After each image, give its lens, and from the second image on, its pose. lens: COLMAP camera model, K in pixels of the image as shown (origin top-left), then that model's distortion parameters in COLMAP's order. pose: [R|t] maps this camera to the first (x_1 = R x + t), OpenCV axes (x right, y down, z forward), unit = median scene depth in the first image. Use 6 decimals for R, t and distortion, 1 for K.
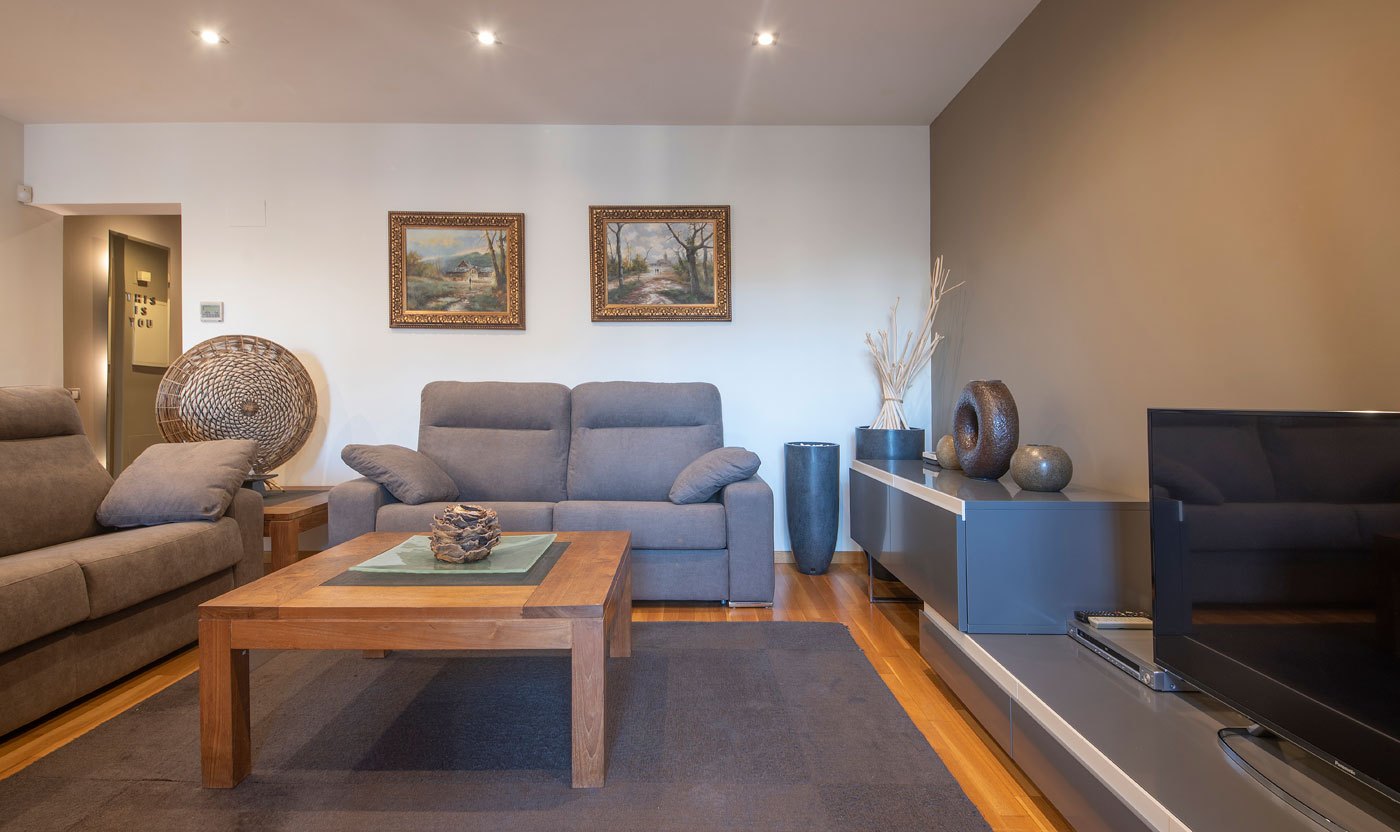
lens RADIAL K [[730.9, 0, 676.9], [0, 730.9, 400.0], [0, 0, 1]] dist [0.030418, -0.006187]
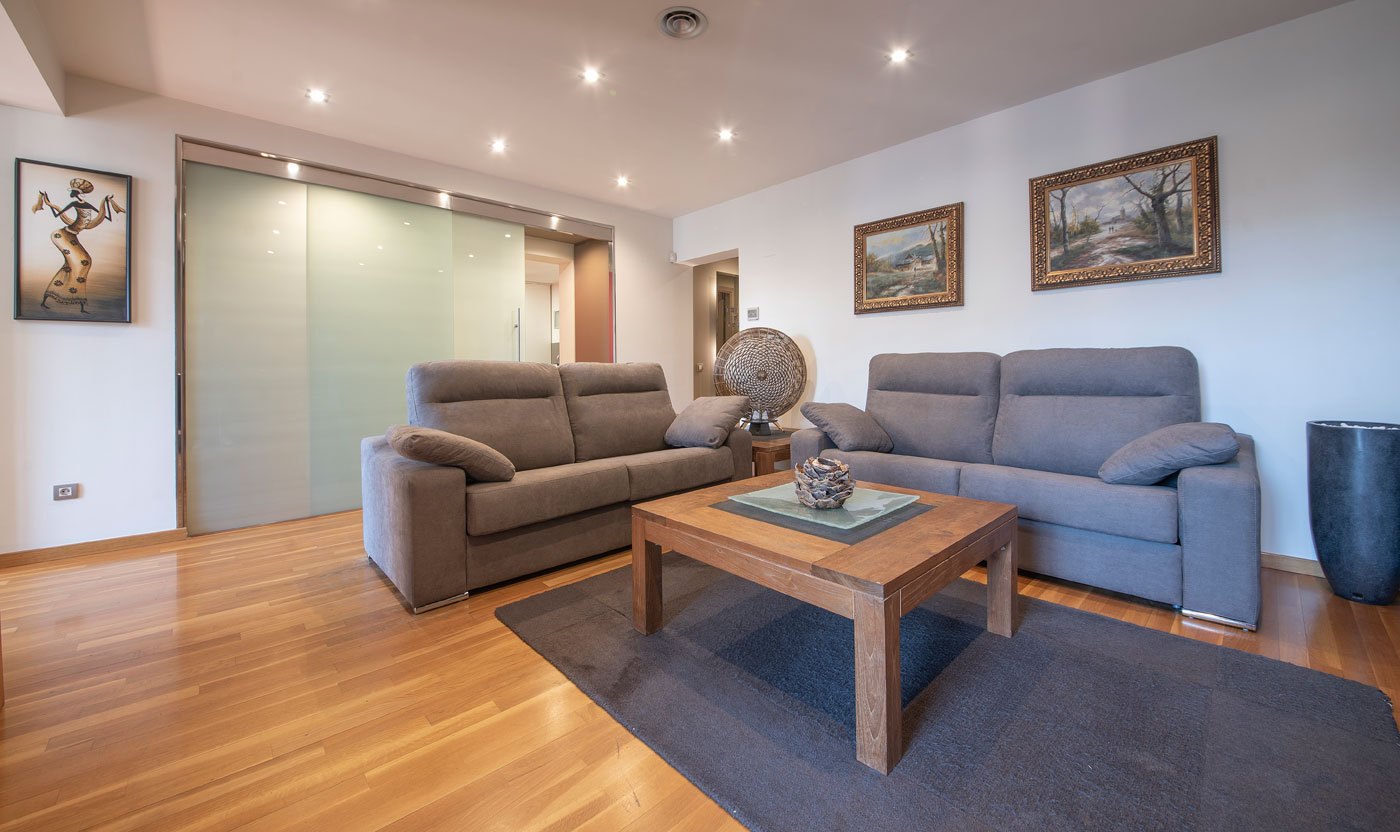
lens RADIAL K [[520.9, 0, 701.3], [0, 520.9, 375.8], [0, 0, 1]] dist [-0.000084, -0.003333]
pose [[0.692225, 0.001170, -0.721681, 0.099167], [0.006825, 0.999943, 0.008168, 0.002505], [0.721650, -0.010580, 0.692178, 0.170909]]
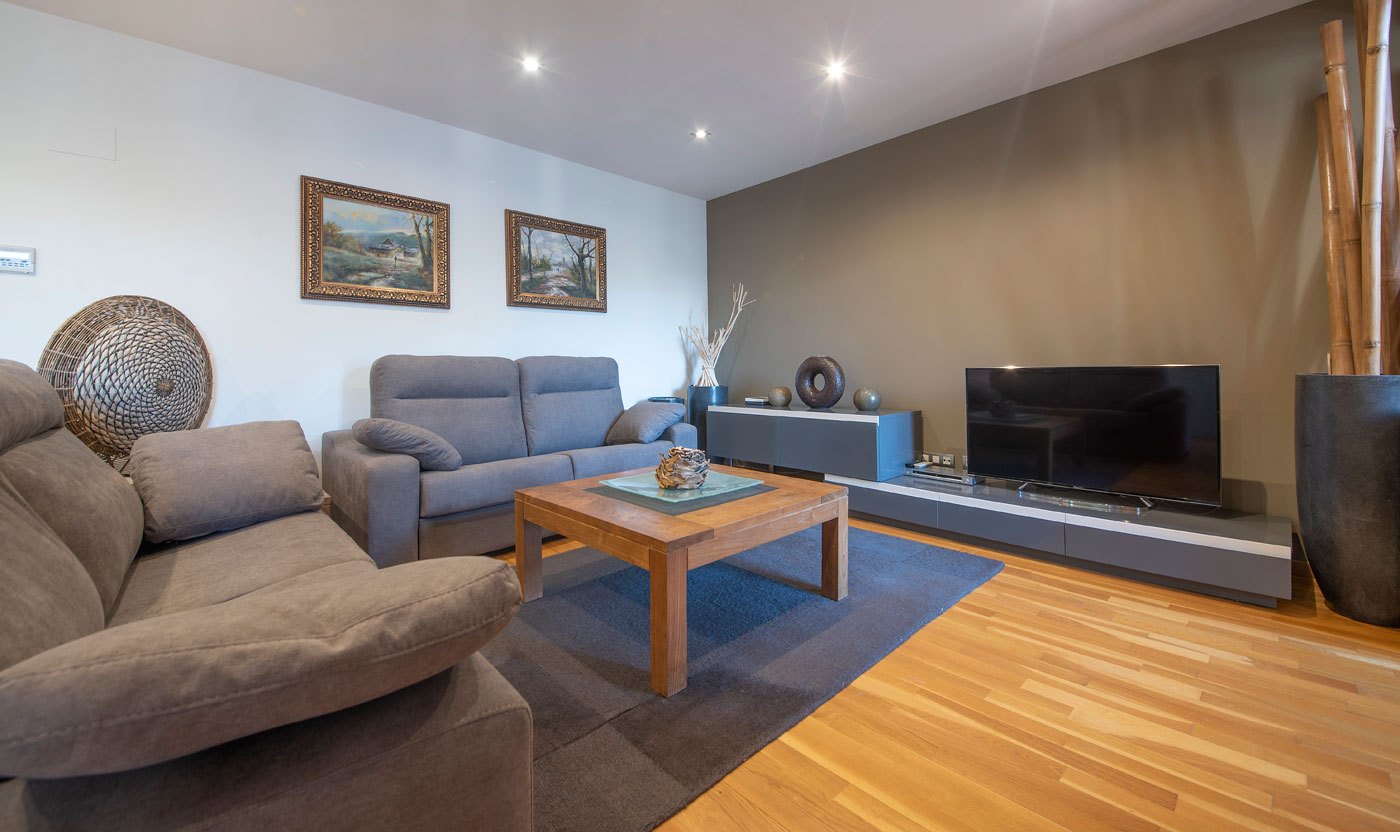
lens RADIAL K [[546.2, 0, 704.7], [0, 546.2, 364.1], [0, 0, 1]] dist [0.009733, -0.002995]
pose [[0.716548, -0.005534, 0.697515, -0.558839], [0.015250, 0.999854, -0.007733, -0.000014], [-0.697371, 0.016178, 0.716528, 0.148081]]
